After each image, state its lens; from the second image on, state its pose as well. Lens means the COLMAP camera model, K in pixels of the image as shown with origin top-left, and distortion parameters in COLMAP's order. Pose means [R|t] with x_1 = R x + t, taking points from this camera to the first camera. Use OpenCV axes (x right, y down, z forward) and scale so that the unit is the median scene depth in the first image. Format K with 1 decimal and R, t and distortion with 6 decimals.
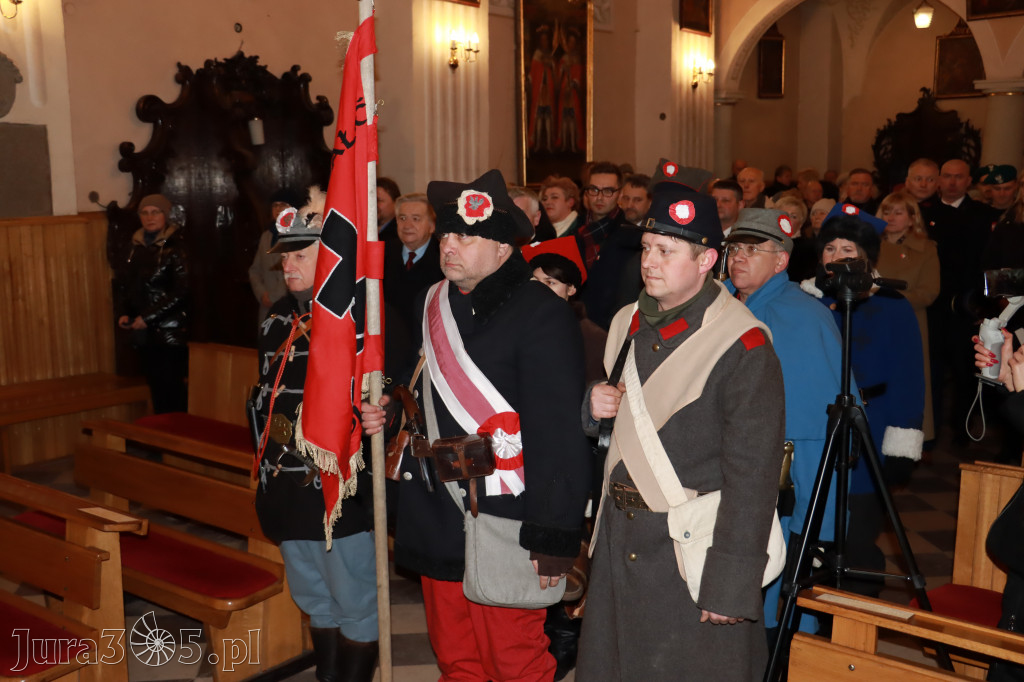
lens RADIAL K [[1152.4, 0, 507.5], [0, 1152.4, 345.6], [0, 0, 1]] dist [-0.071717, 0.273988]
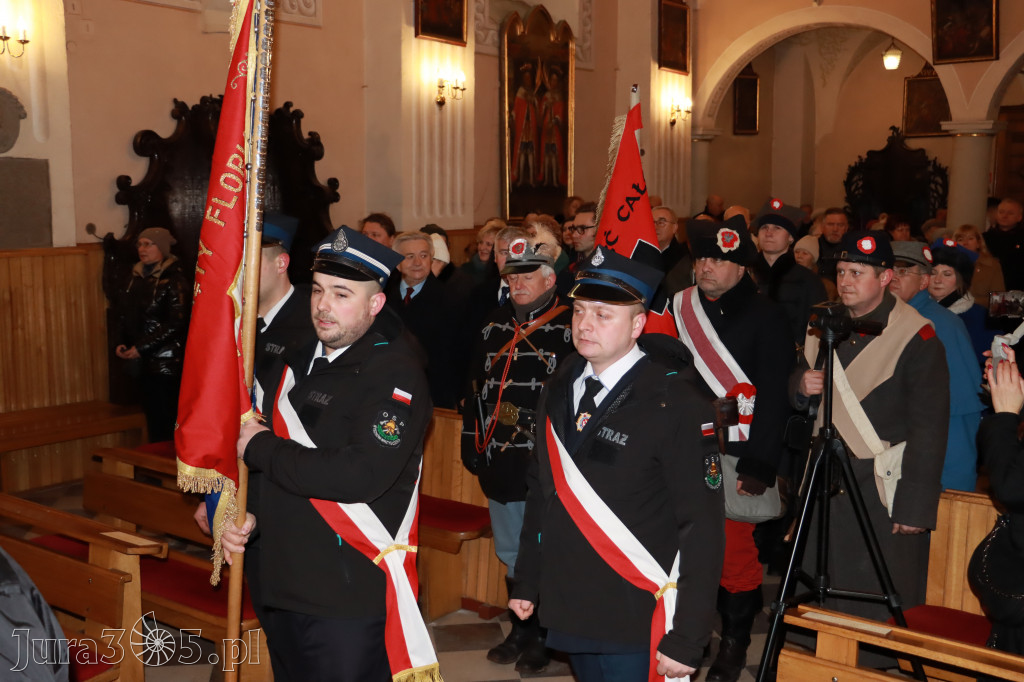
lens RADIAL K [[1152.4, 0, 507.5], [0, 1152.4, 345.6], [0, 0, 1]] dist [-0.071717, 0.273988]
pose [[0.999691, 0.005755, 0.024201, -0.009587], [-0.005174, 0.999699, -0.023985, -0.001998], [-0.024332, 0.023852, 0.999419, -0.021614]]
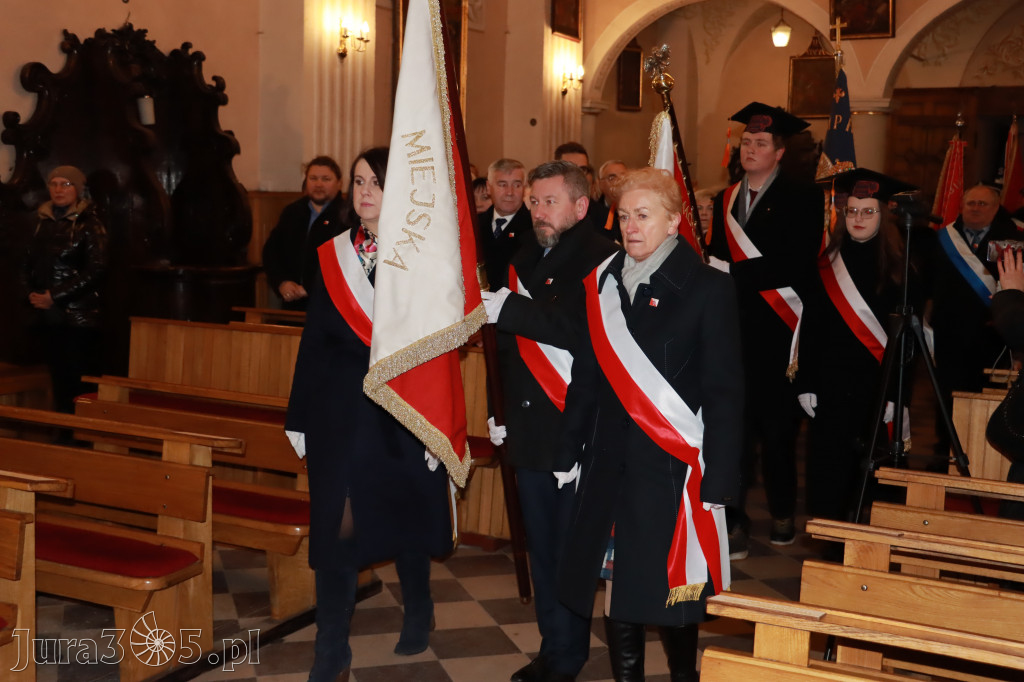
lens RADIAL K [[1311.0, 0, 511.4], [0, 1311.0, 340.8], [0, 0, 1]] dist [-0.011182, 0.316482]
pose [[0.981789, 0.010312, 0.189695, -0.101006], [-0.001549, 0.998927, -0.046285, 0.039016], [-0.189969, 0.045148, 0.980751, -0.074296]]
